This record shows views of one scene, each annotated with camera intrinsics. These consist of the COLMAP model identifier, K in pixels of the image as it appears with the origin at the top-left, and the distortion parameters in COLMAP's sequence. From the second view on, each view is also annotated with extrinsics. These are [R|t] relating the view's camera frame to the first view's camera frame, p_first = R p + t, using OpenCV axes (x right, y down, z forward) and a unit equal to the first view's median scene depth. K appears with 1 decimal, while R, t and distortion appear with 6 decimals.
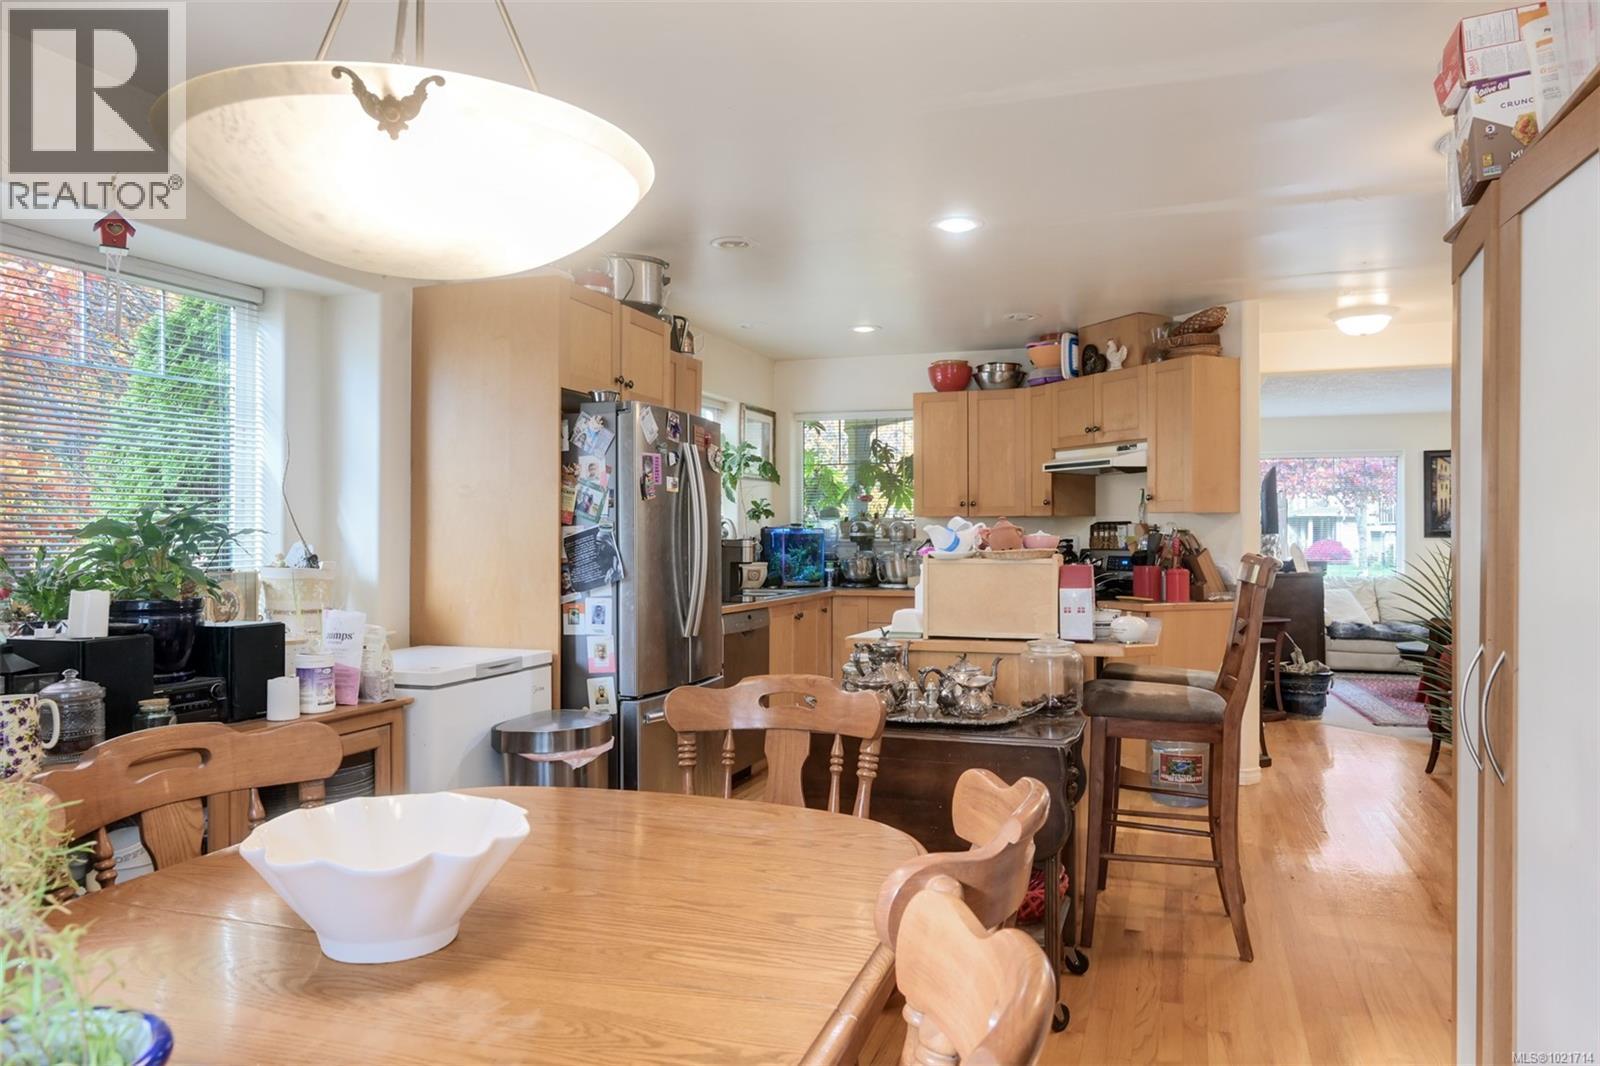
lens RADIAL K [[1091.5, 0, 800.0], [0, 1091.5, 533.0], [0, 0, 1]] dist [0.002408, 0.000766]
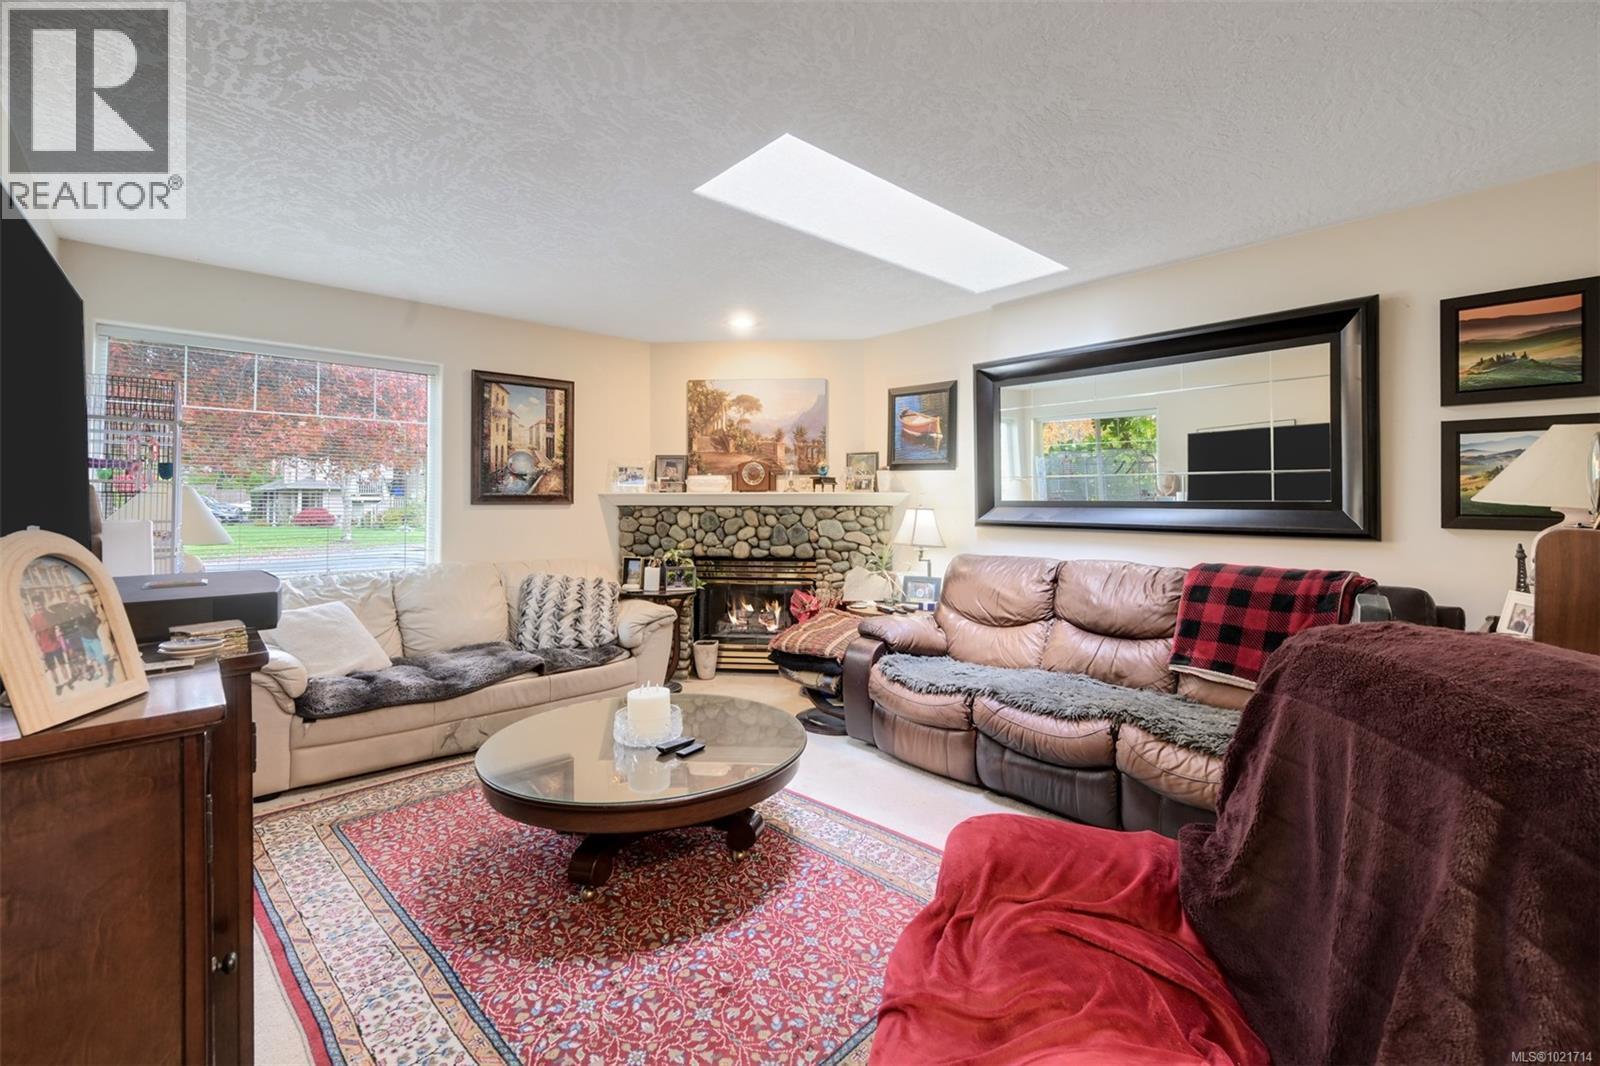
lens RADIAL K [[671.6, 0, 796.8], [0, 671.6, 490.8], [0, 0, 1]] dist [-0.000757, -0.000045]
pose [[0.478990, 0.014687, 0.877697, 0.487026], [-0.001943, 0.999875, -0.015671, 0.002904], [-0.877818, 0.005800, 0.478959, 0.988533]]
